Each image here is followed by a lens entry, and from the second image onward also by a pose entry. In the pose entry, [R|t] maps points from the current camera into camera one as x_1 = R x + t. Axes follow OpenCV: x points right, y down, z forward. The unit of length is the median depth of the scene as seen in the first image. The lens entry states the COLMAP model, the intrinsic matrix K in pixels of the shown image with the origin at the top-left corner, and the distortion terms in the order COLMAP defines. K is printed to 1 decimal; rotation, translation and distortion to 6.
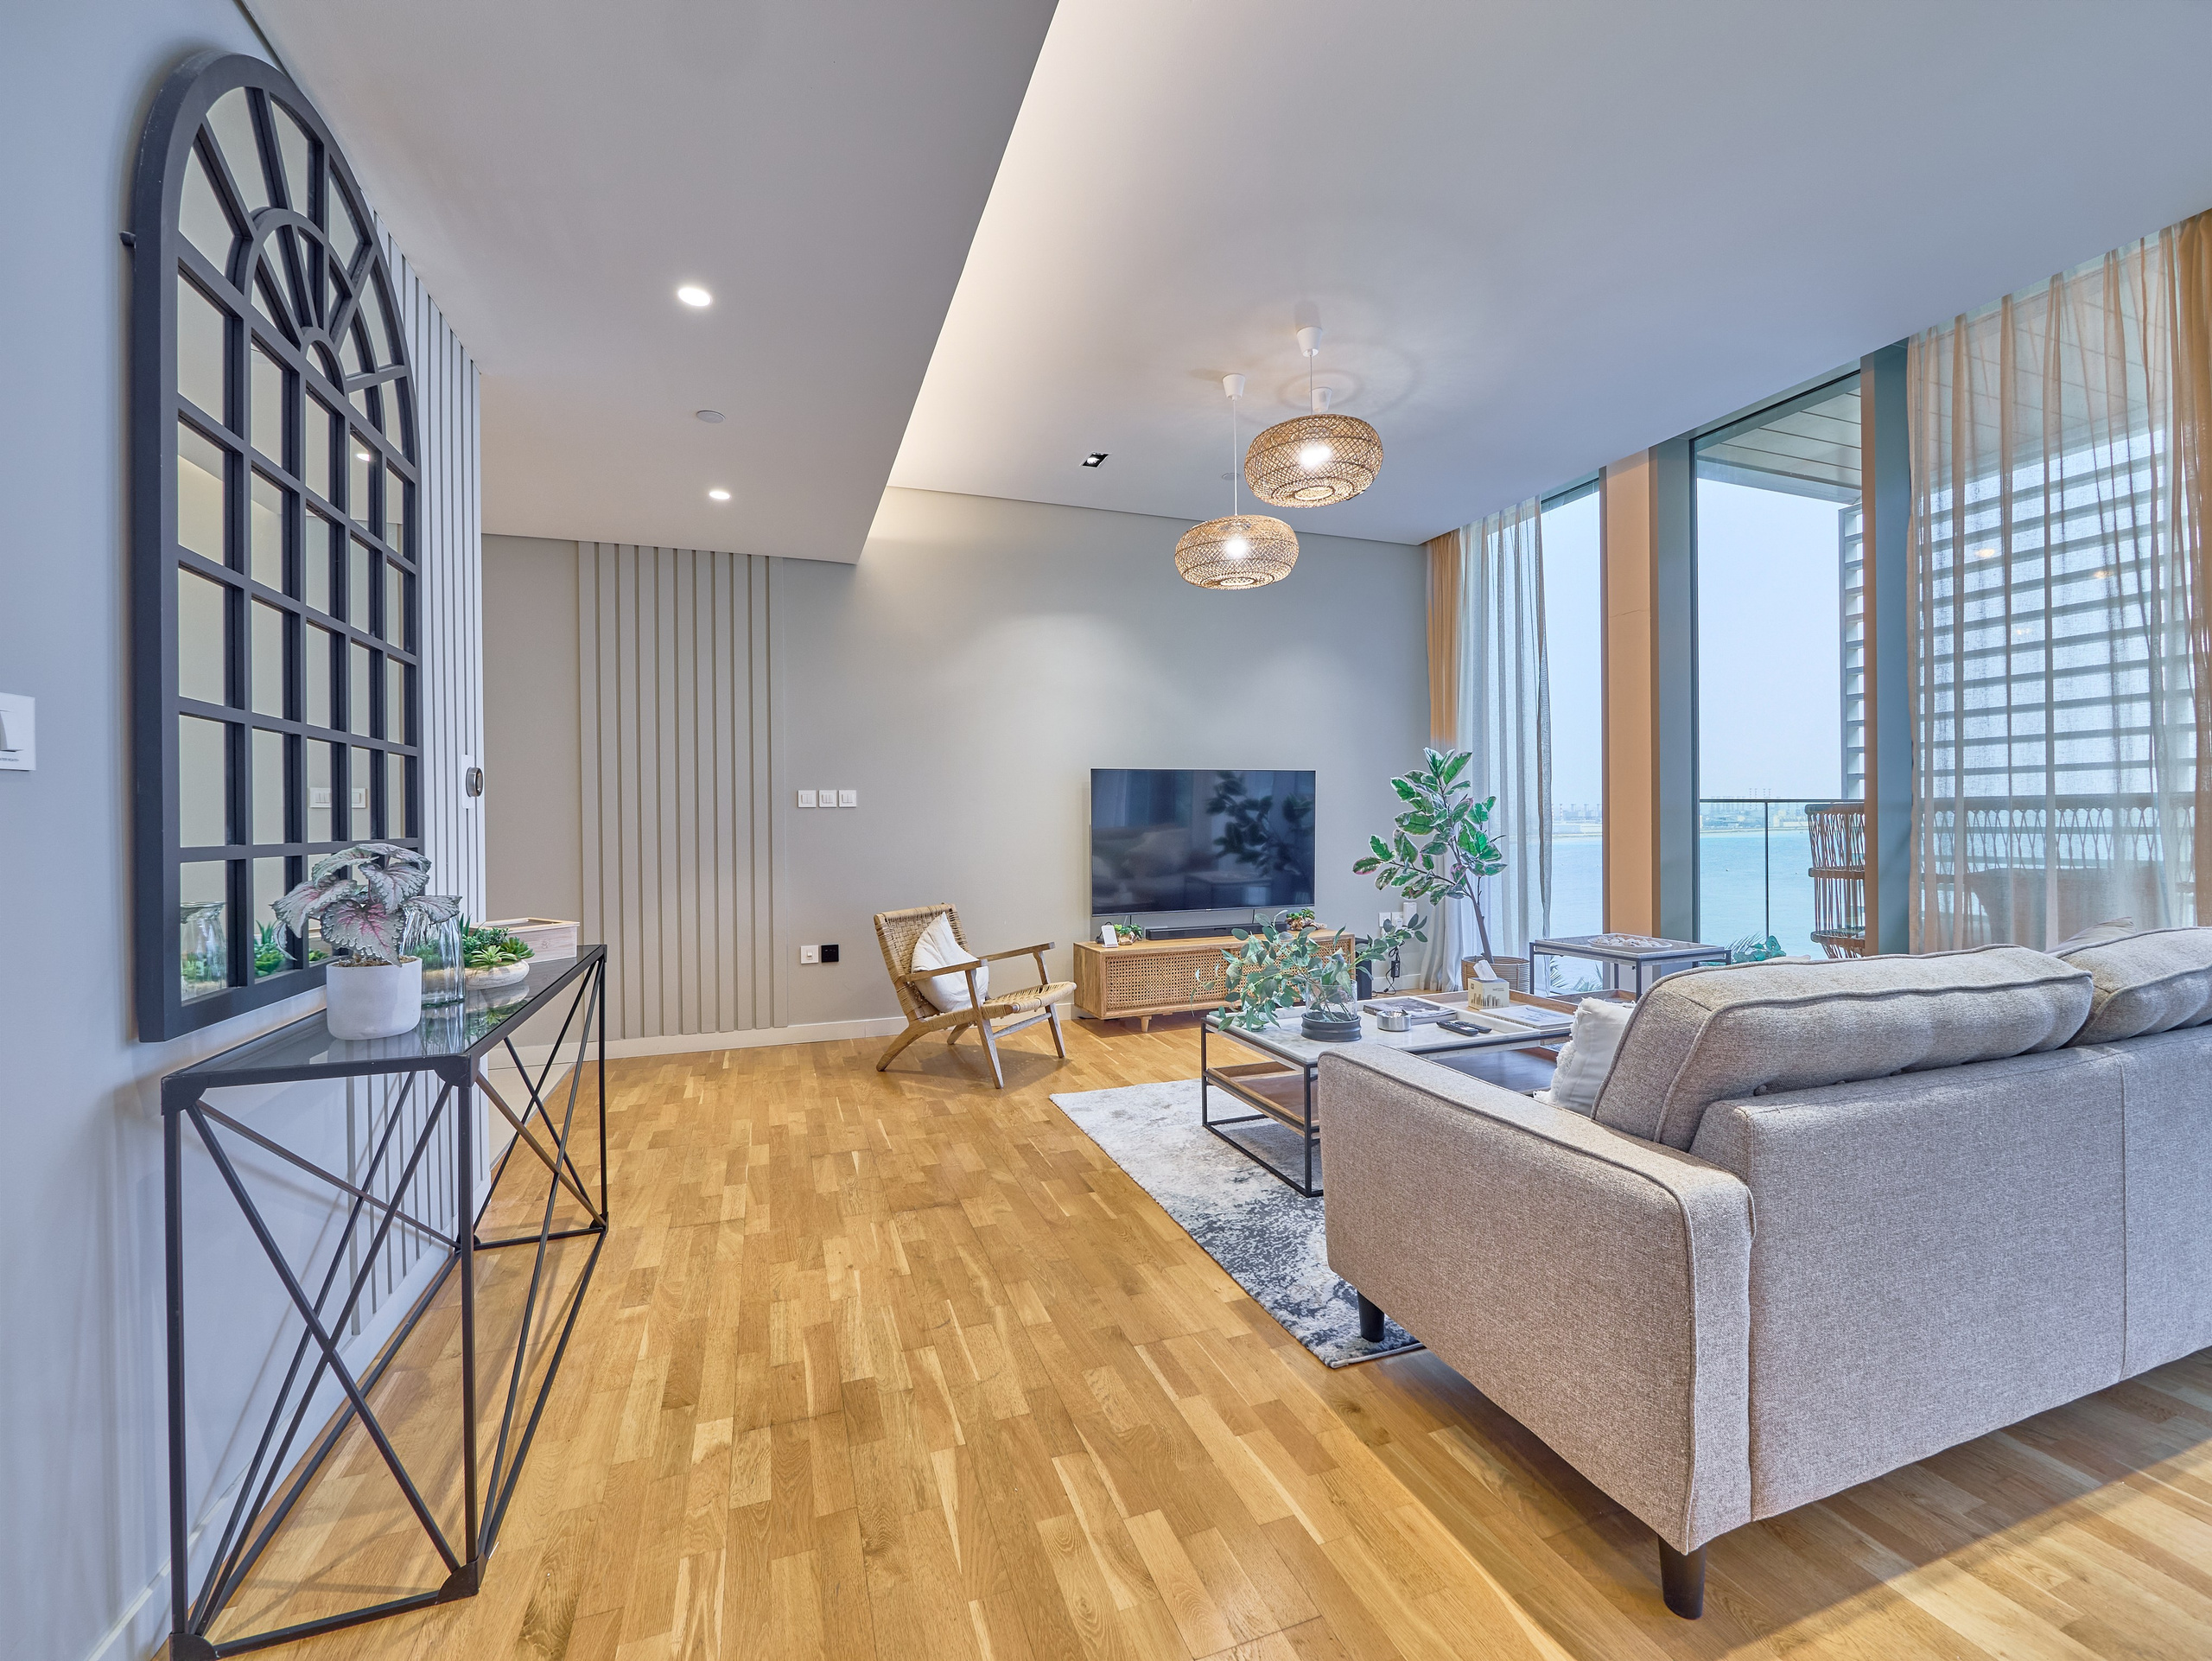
lens RADIAL K [[929.7, 0, 1086.8], [0, 929.7, 818.8], [0, 0, 1]] dist [-0.007655, 0.000630]
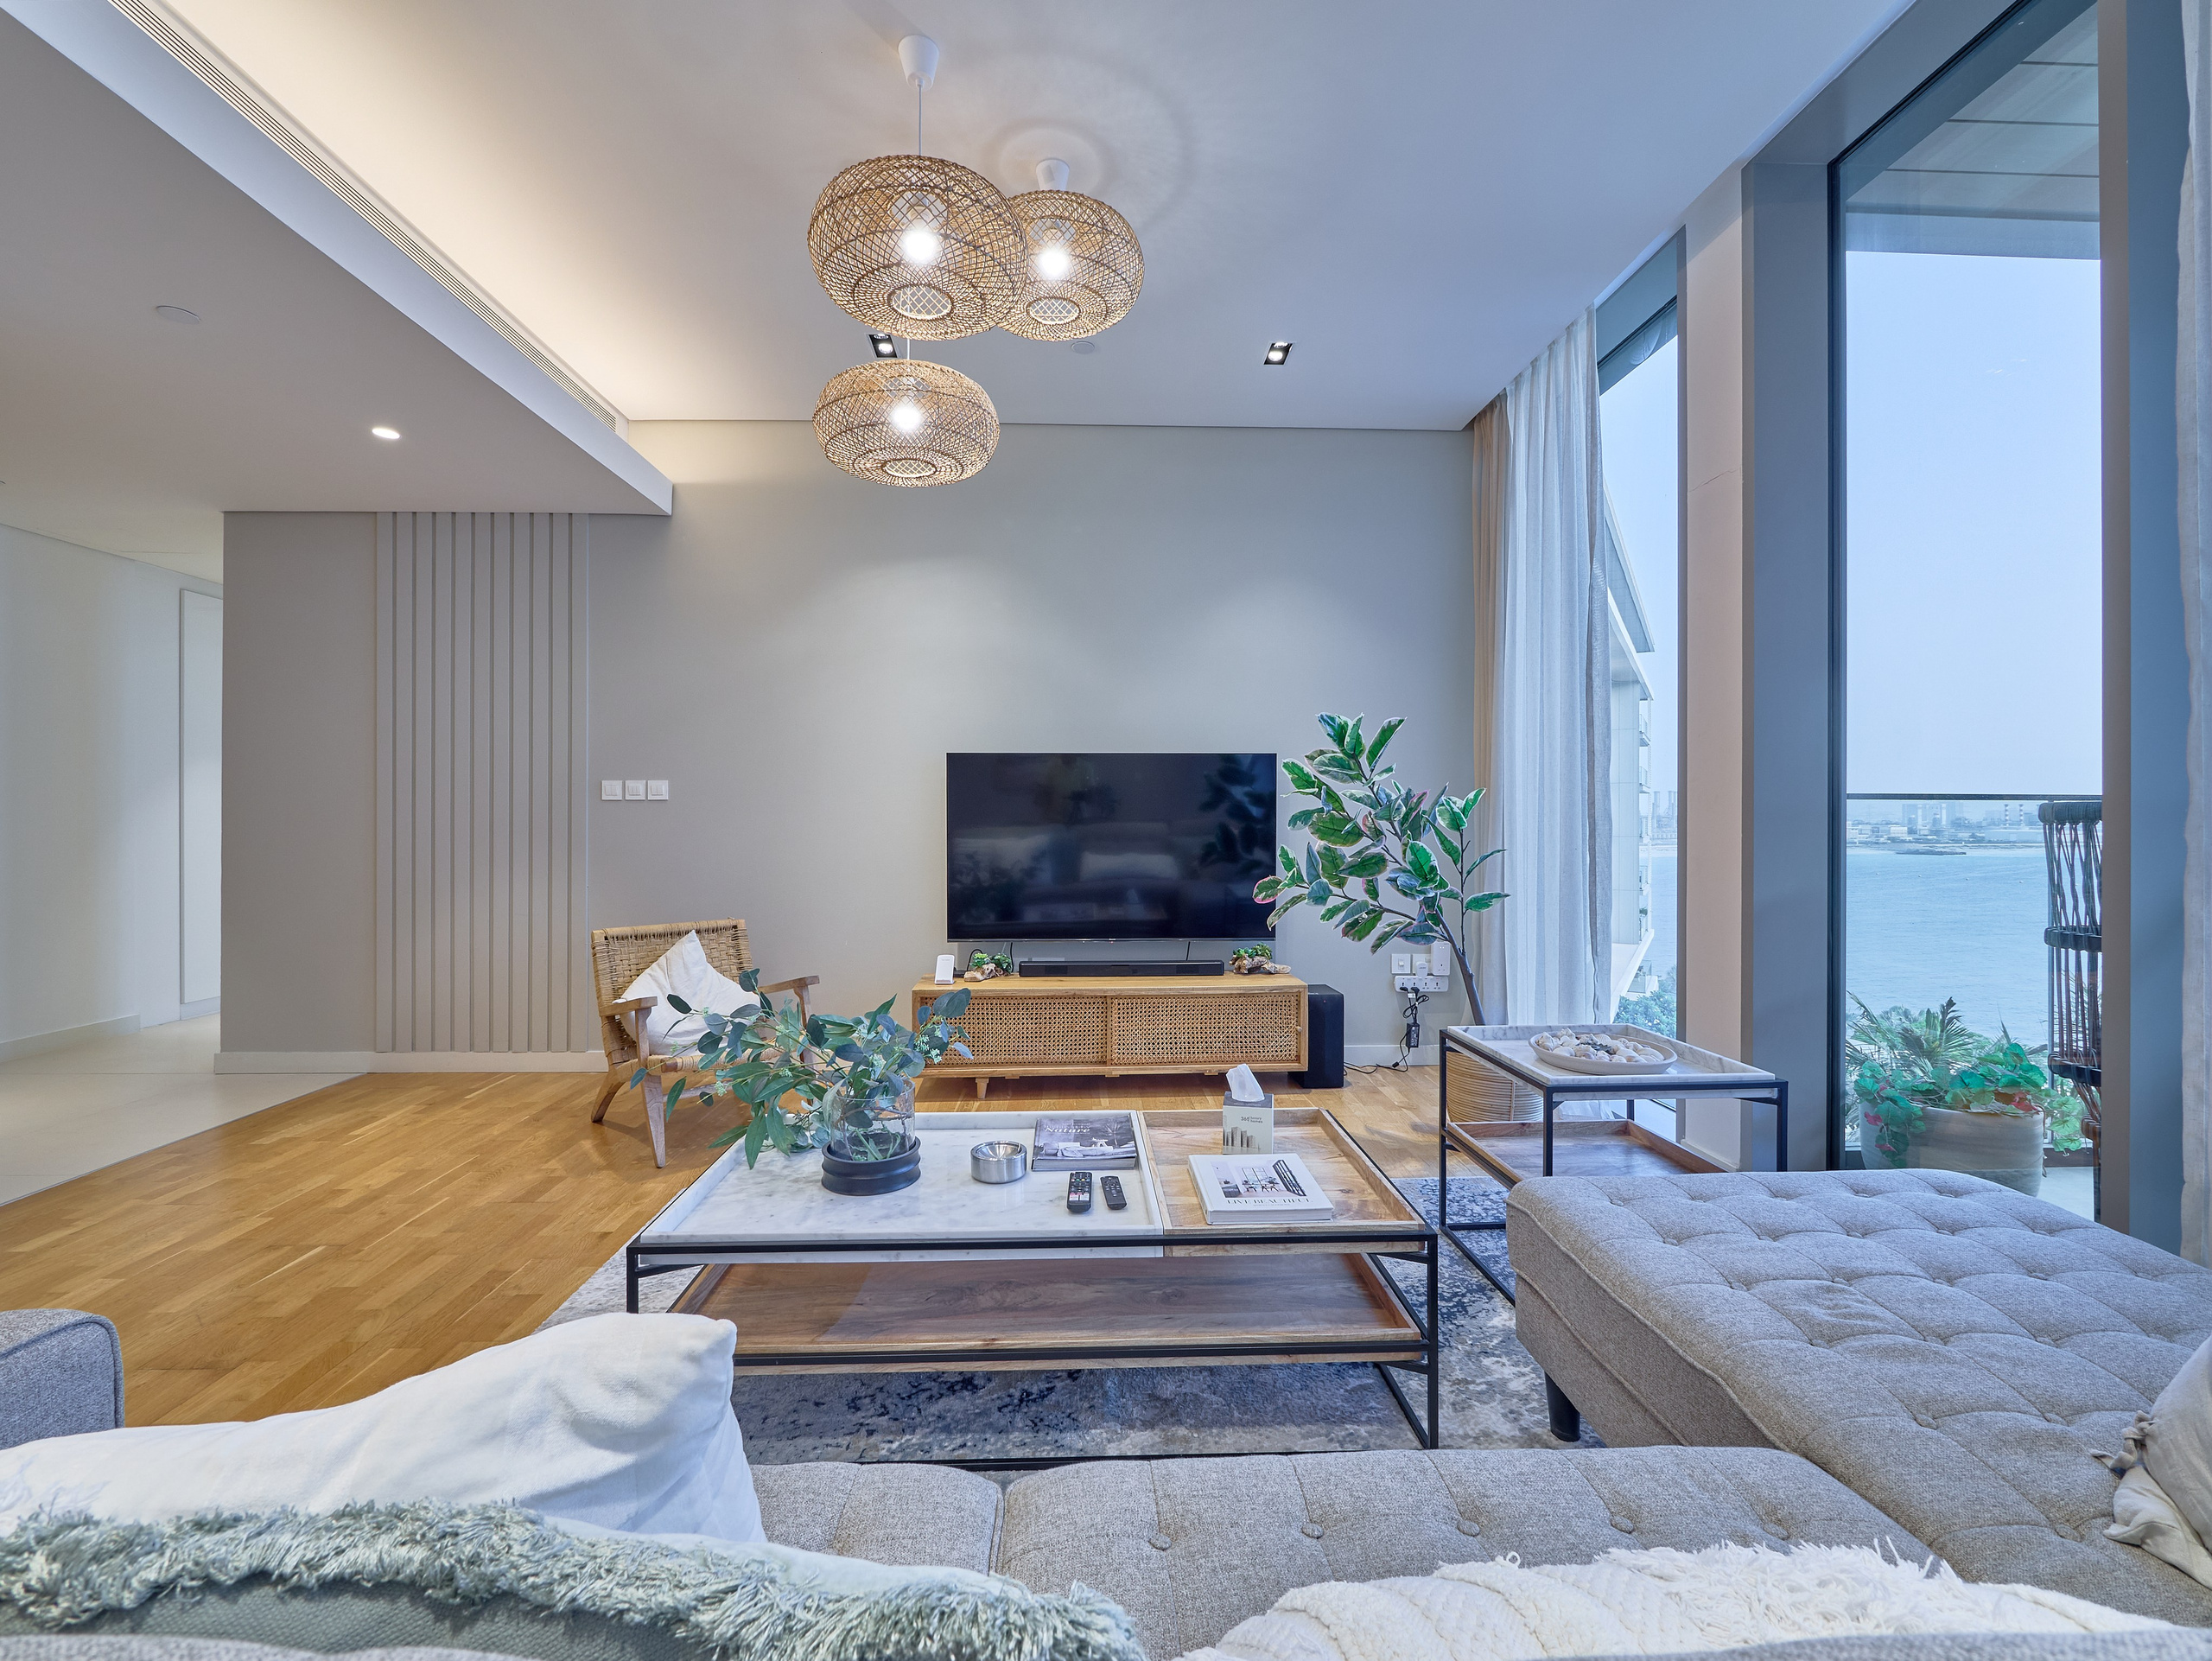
lens RADIAL K [[929.7, 0, 1114.6], [0, 929.7, 817.8], [0, 0, 1]] dist [-0.007655, 0.000630]
pose [[0.951246, 0.011300, -0.308226, 0.419361], [-0.010247, 0.999935, 0.005034, -0.005295], [0.308263, -0.001630, 0.951300, 0.327806]]
